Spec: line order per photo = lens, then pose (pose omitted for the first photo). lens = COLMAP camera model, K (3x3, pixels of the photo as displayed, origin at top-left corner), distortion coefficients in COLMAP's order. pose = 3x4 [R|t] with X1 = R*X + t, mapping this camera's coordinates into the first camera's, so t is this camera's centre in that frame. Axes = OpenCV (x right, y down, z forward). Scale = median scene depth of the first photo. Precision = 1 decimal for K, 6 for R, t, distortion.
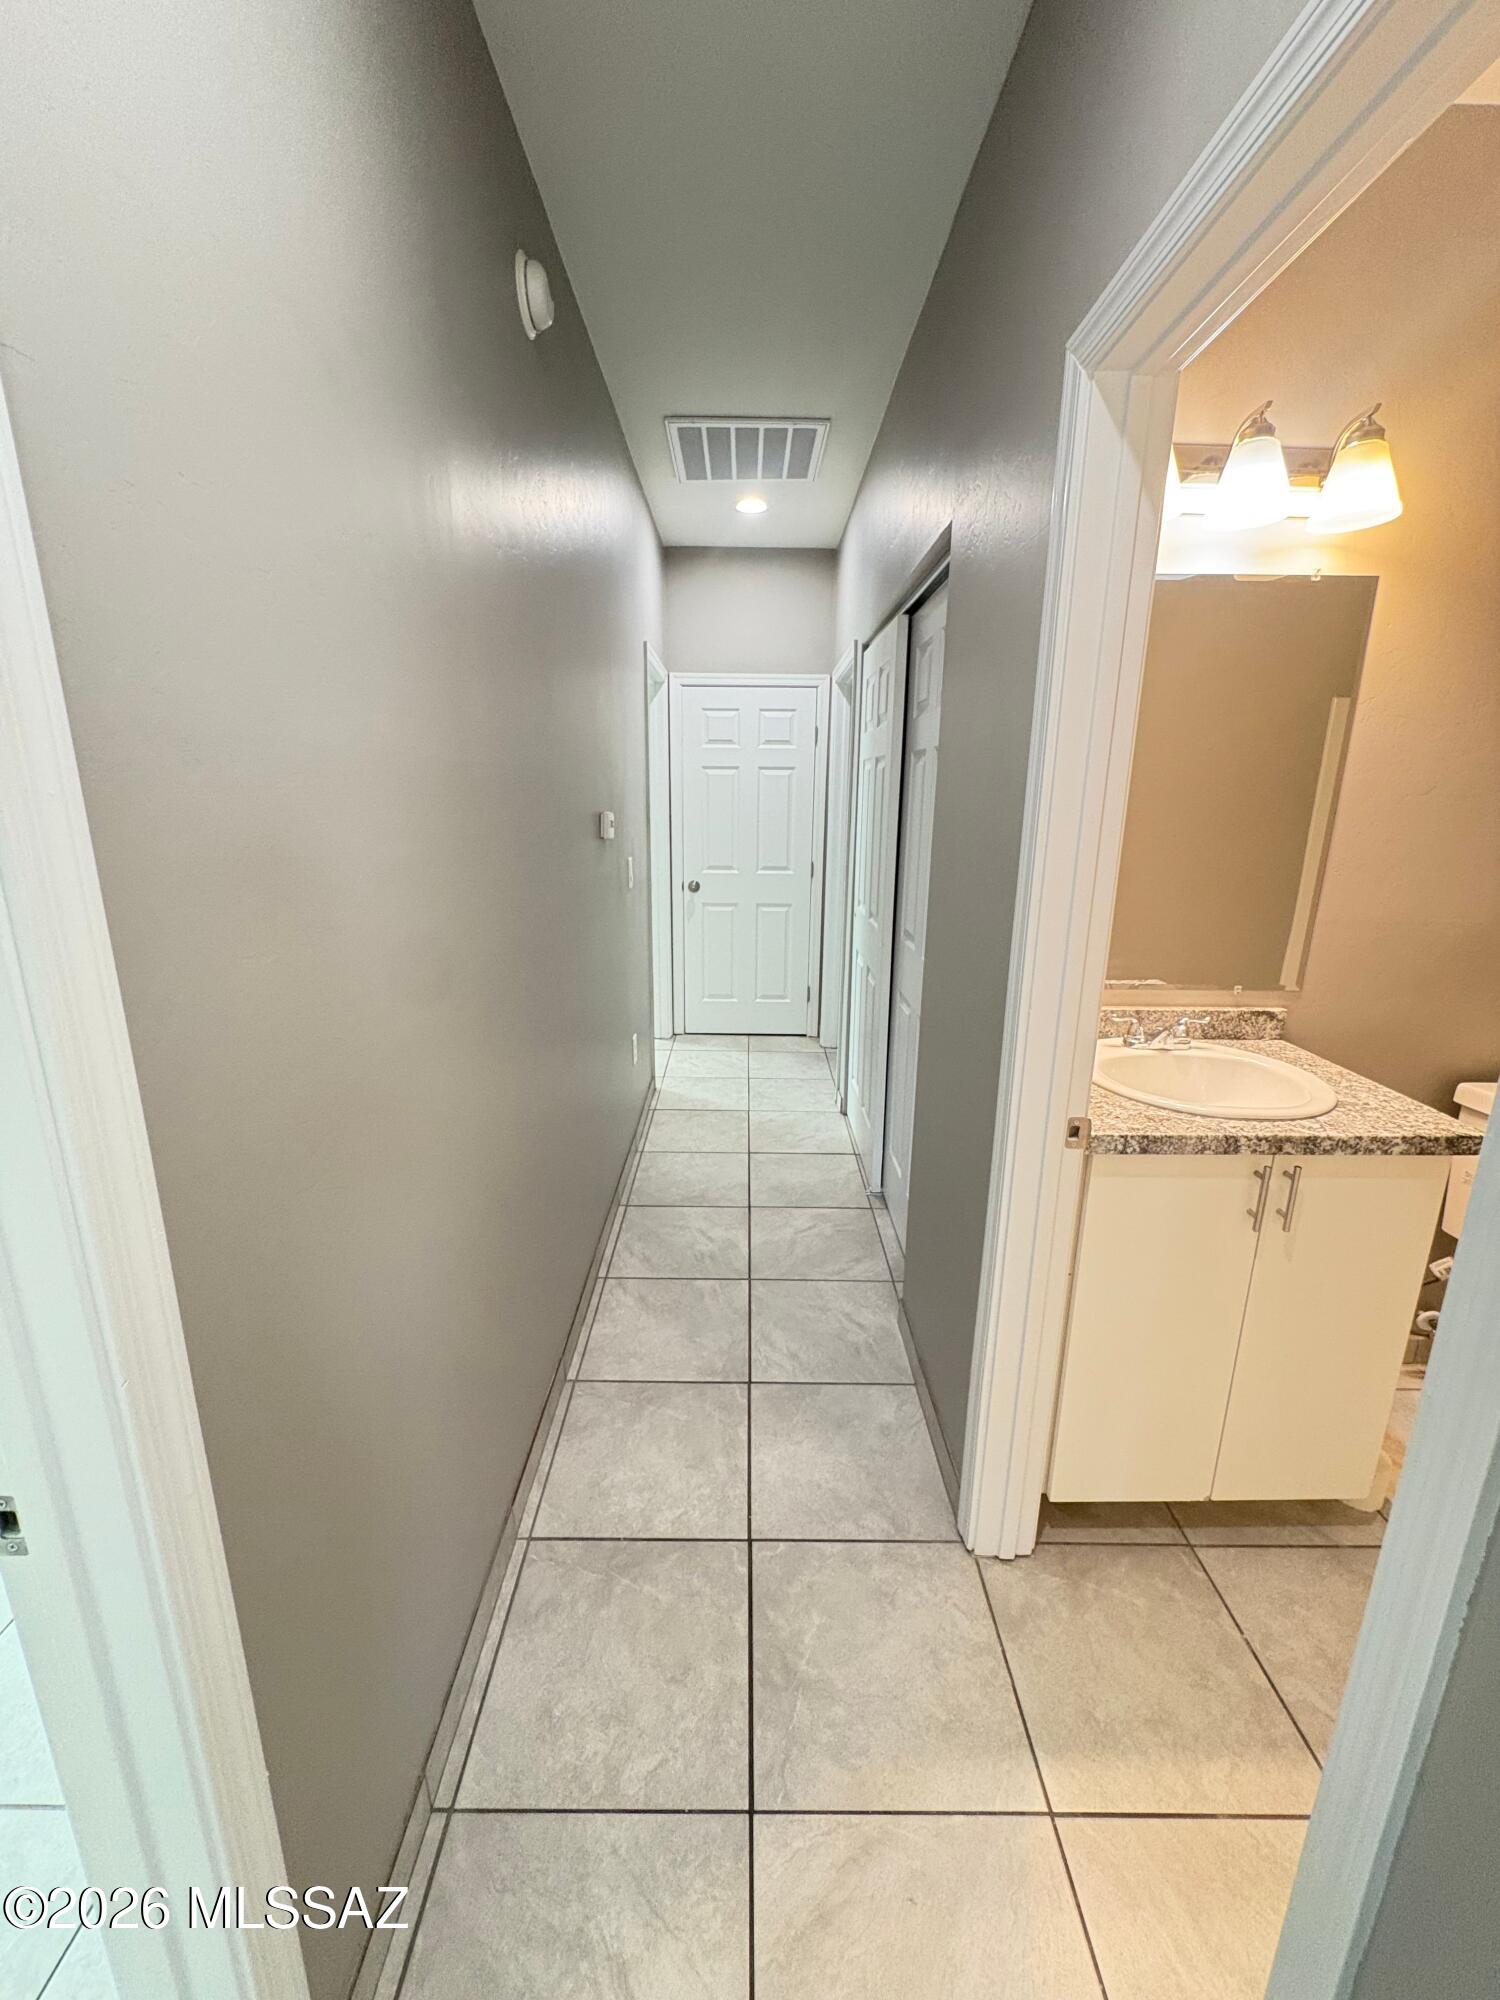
lens RADIAL K [[801.0, 0, 747.5], [0, 801.0, 997.0], [0, 0, 1]] dist [0.000196, 0.000452]
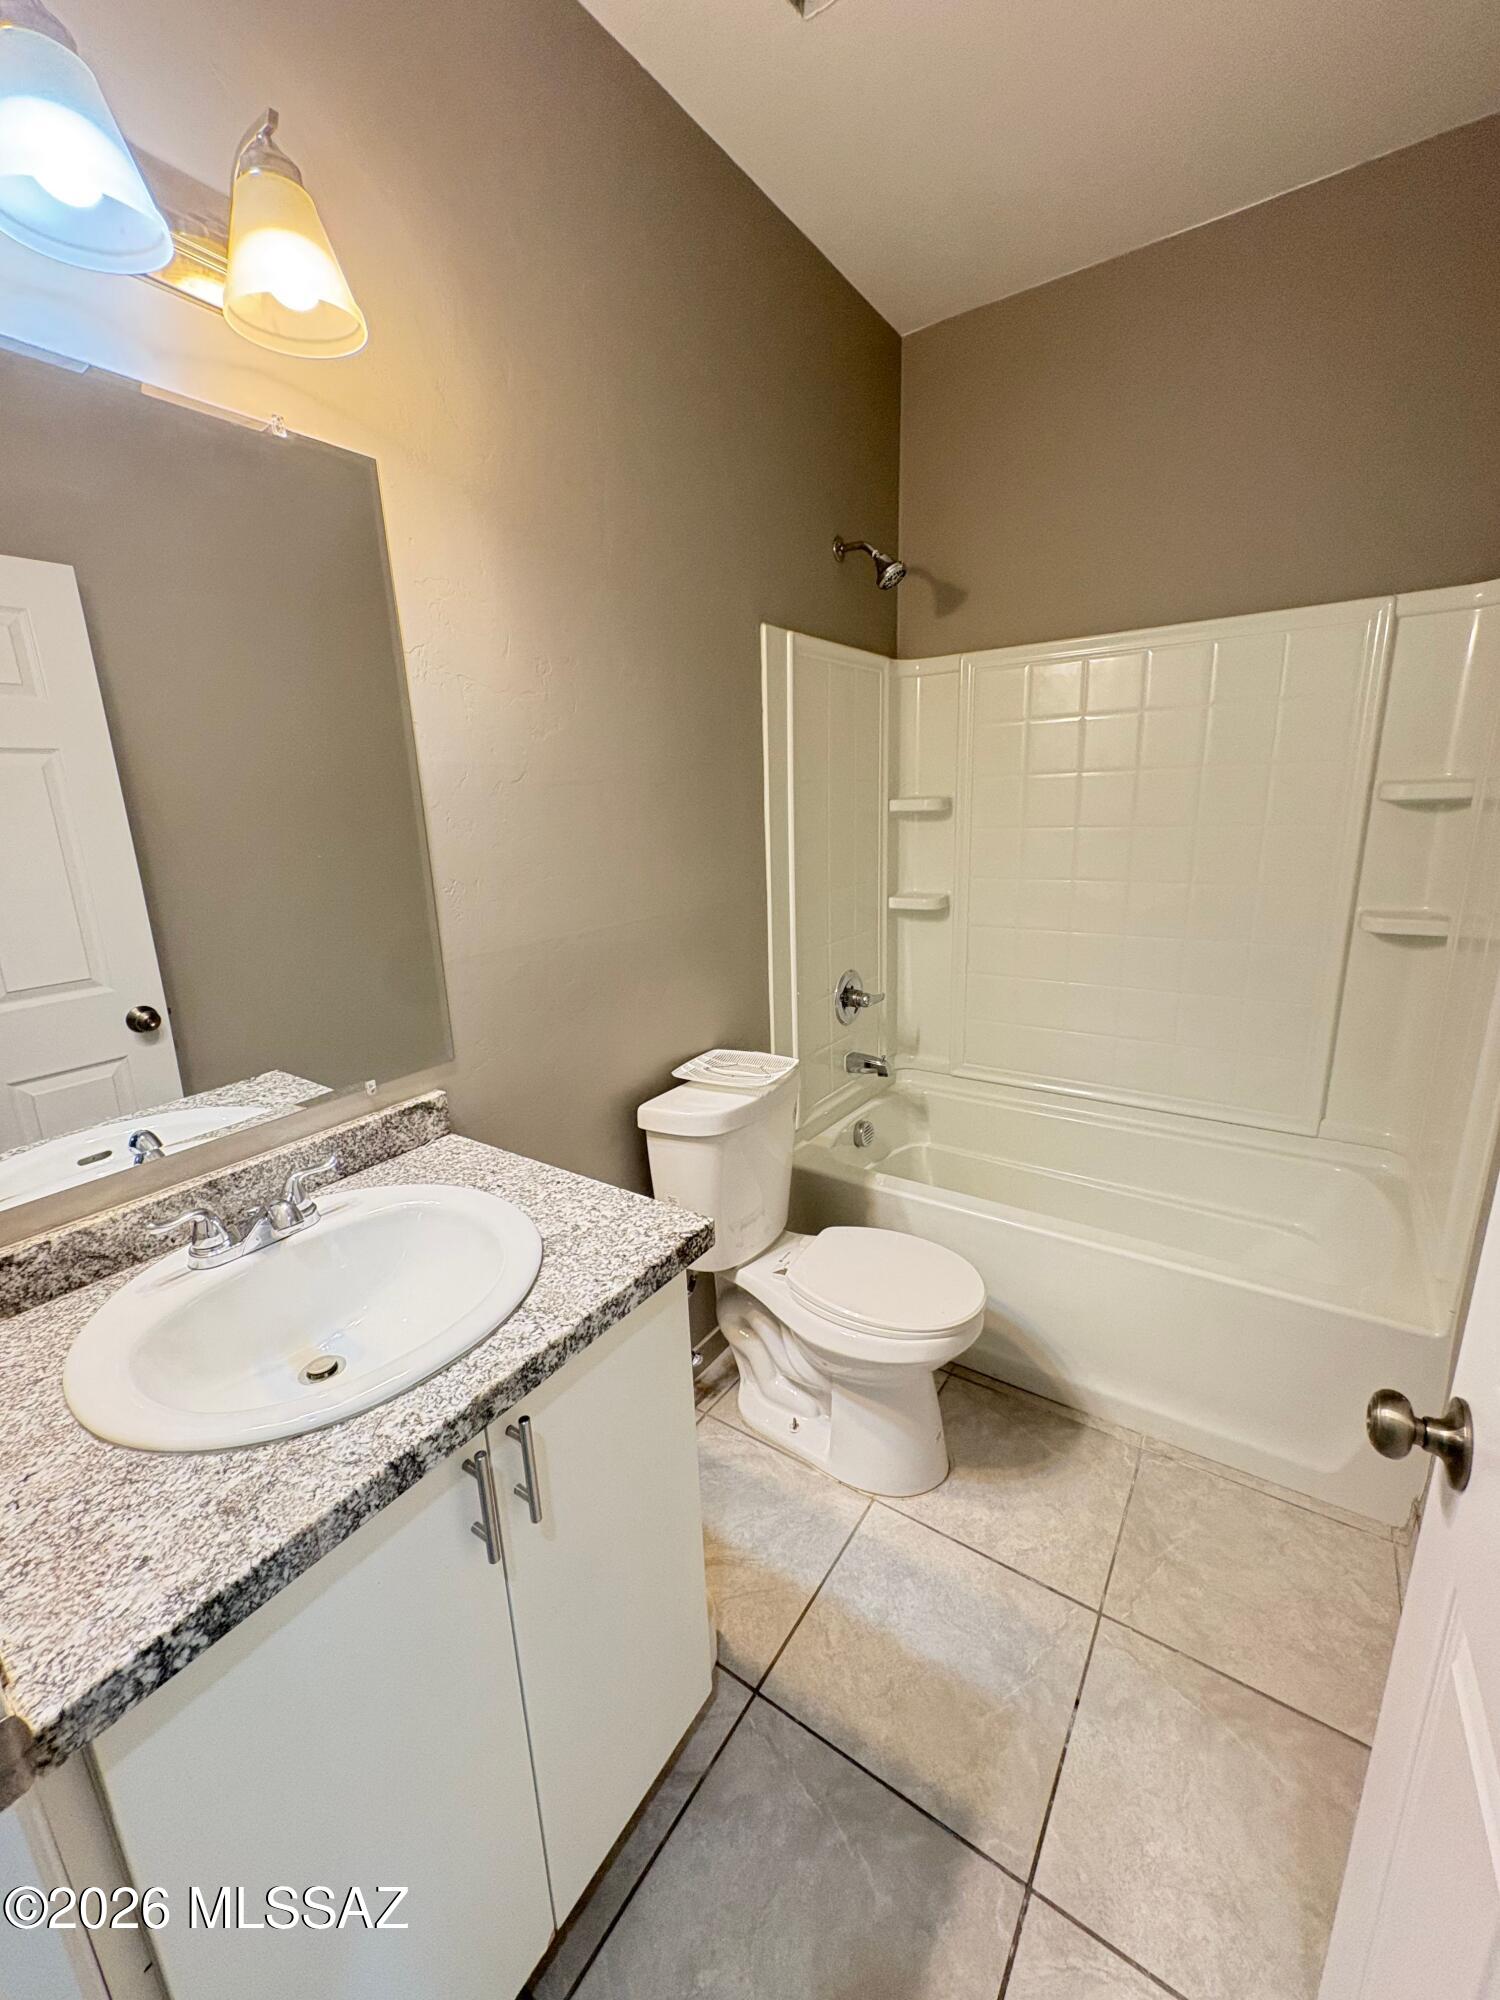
lens RADIAL K [[801.0, 0, 747.5], [0, 801.0, 997.0], [0, 0, 1]] dist [0.000196, 0.000452]
pose [[0.569324, -0.233396, 0.788287, 0.387520], [0.243179, 0.963756, 0.109718, -0.101593], [-0.785324, 0.129230, 0.605447, 0.476160]]
